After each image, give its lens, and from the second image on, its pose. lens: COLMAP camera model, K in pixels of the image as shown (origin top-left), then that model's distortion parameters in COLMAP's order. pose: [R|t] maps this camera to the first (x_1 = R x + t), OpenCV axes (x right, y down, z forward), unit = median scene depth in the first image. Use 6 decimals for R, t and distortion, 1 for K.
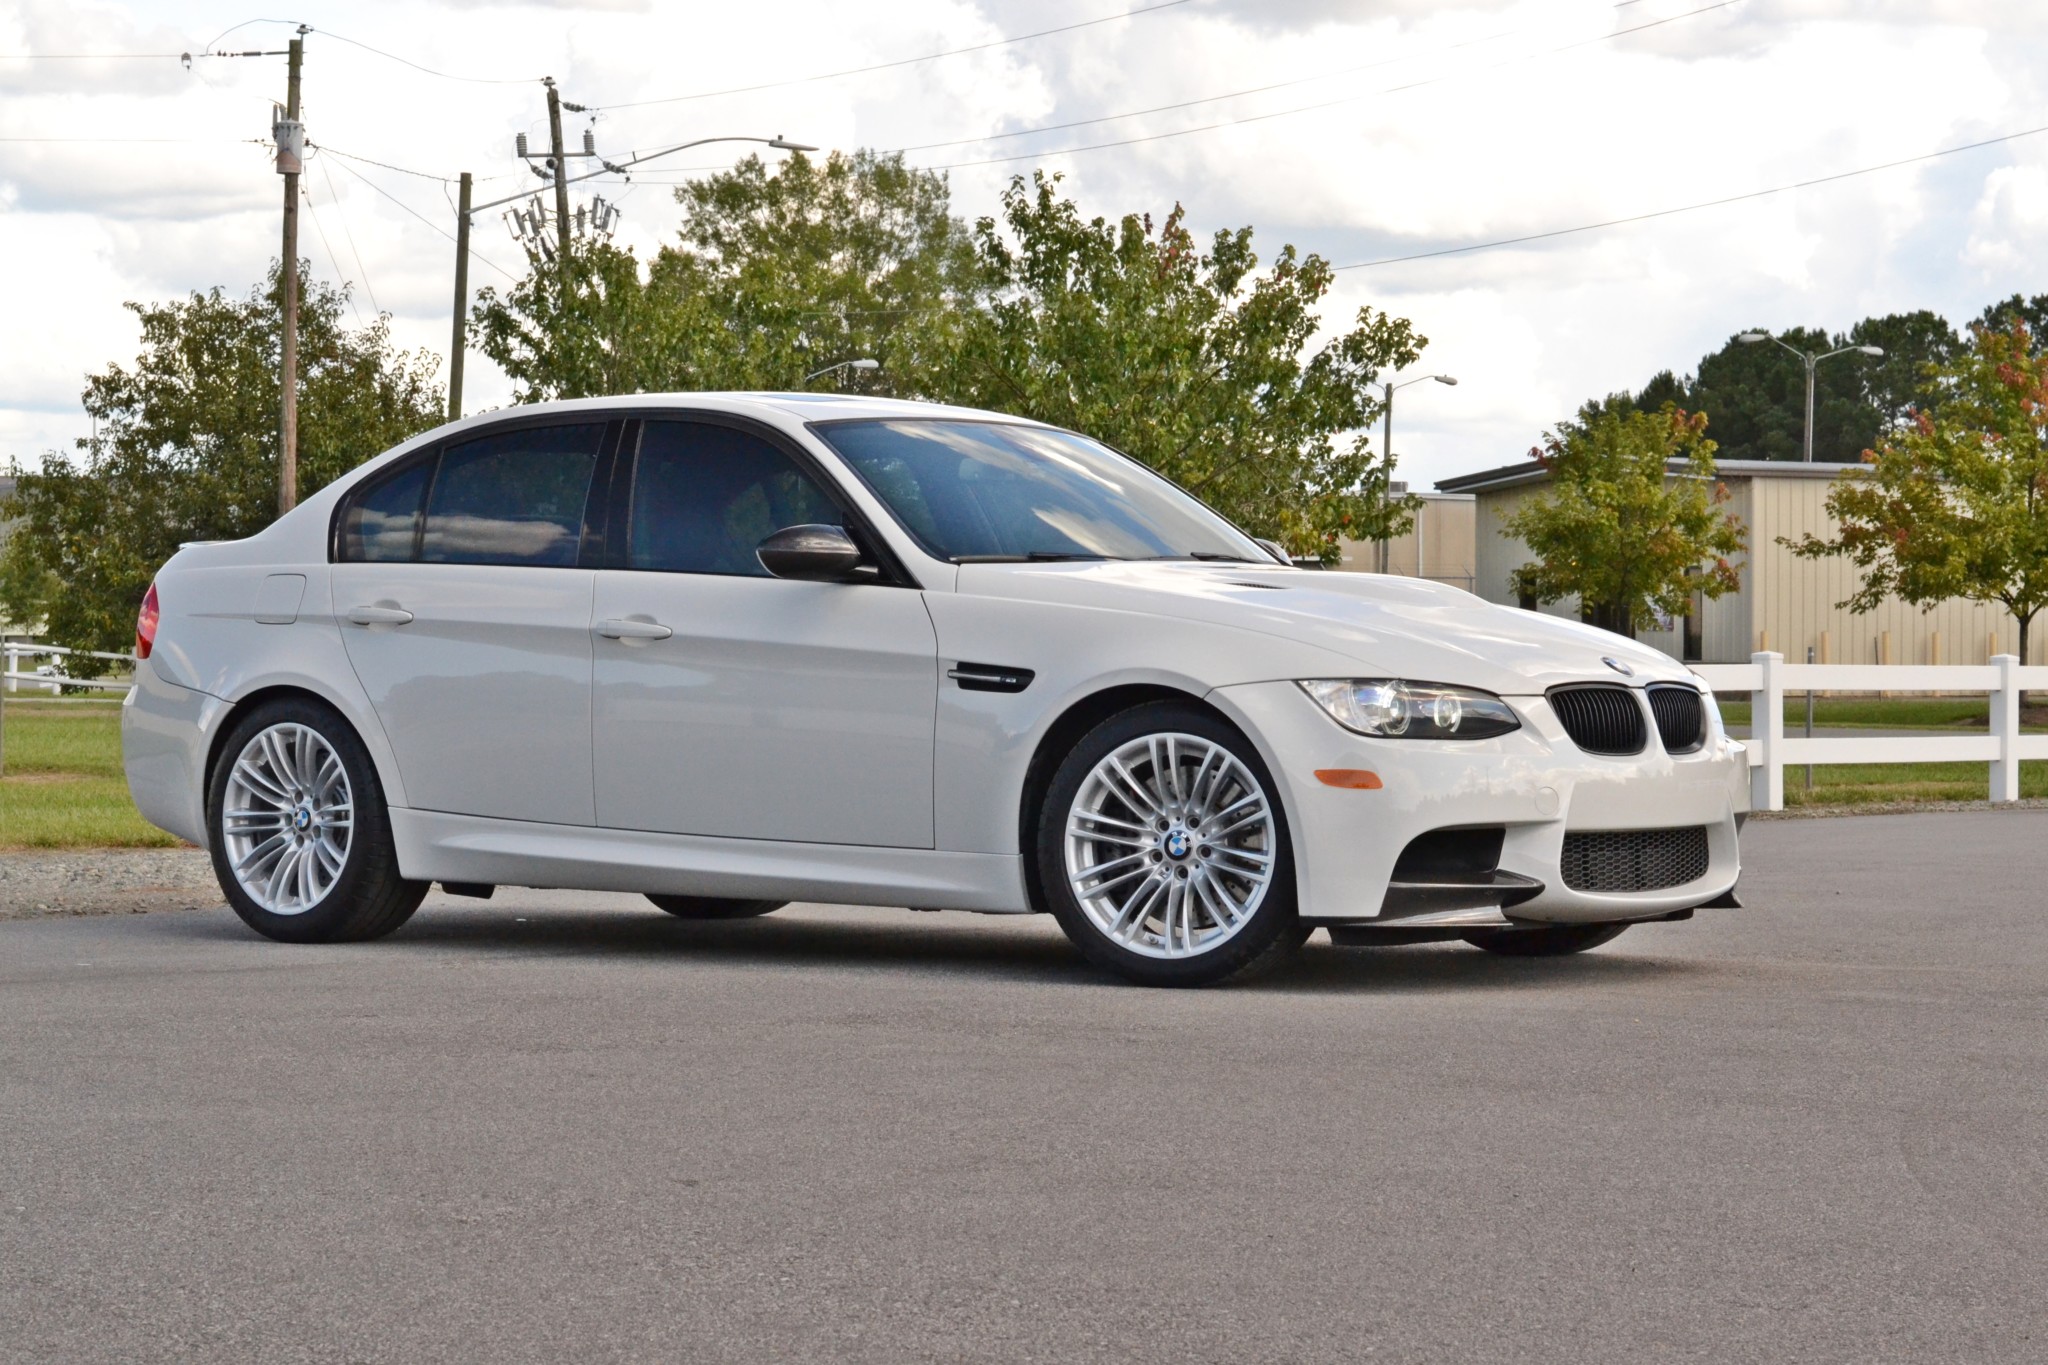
lens RADIAL K [[4586.2, 0, 1024.0], [0, 4586.2, 682.5], [0, 0, 1]] dist [-0.126040, 0.150039]
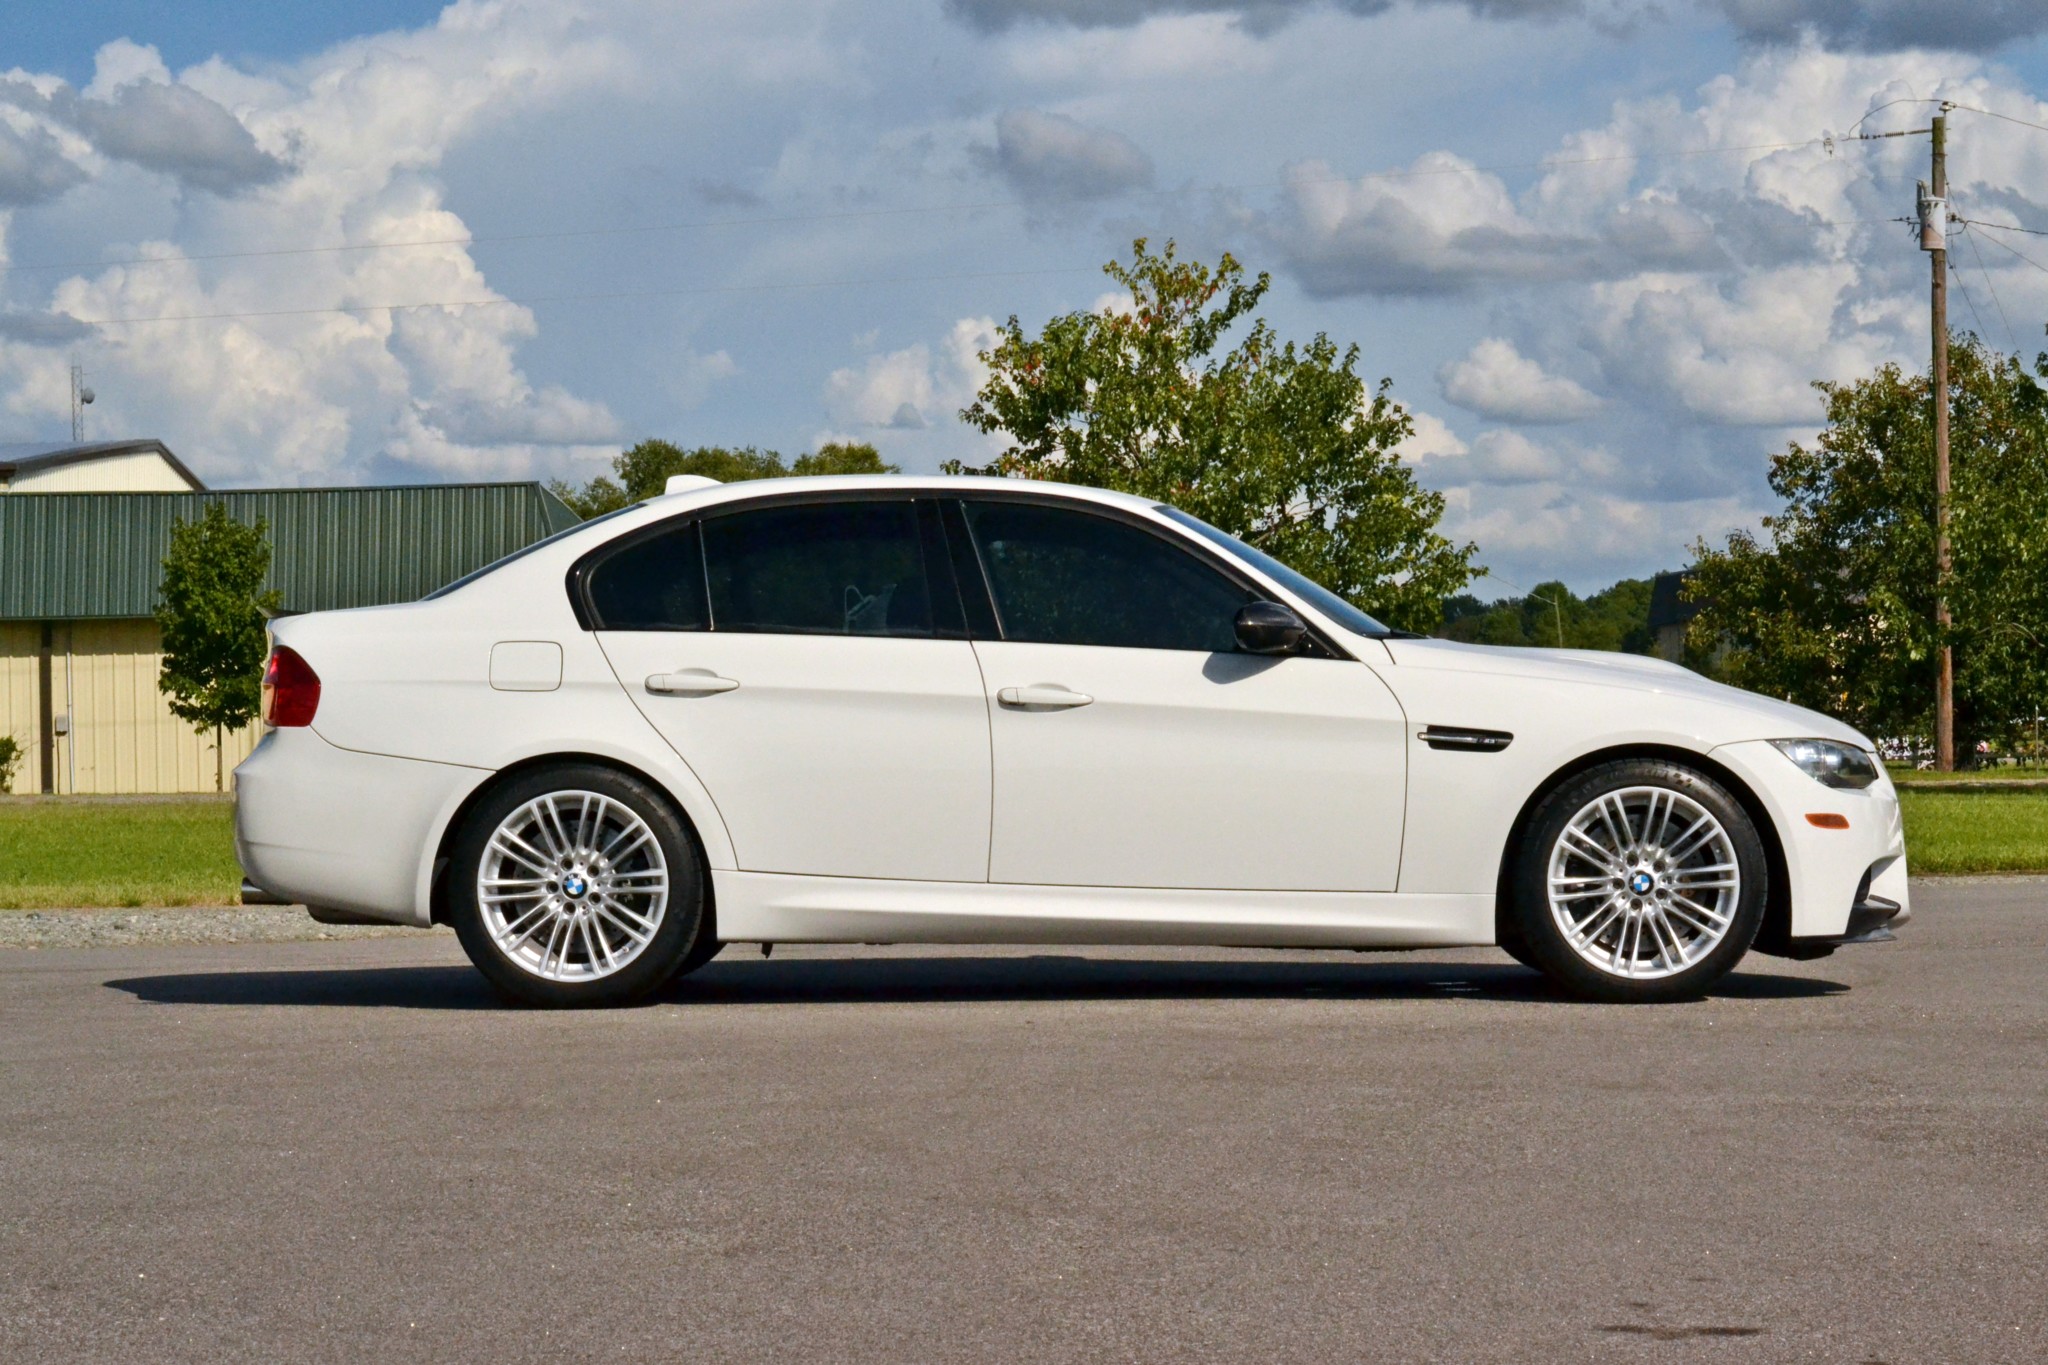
lens RADIAL K [[4757.3, 0, 1002.4], [0, 4757.3, 683.4], [0, 0, 1]] dist [-0.094782, -0.335115]
pose [[0.886411, -0.023087, -0.462322, 0.135602], [0.016112, 0.999689, -0.019028, 0.001503], [0.462618, 0.009418, 0.886508, -0.026504]]
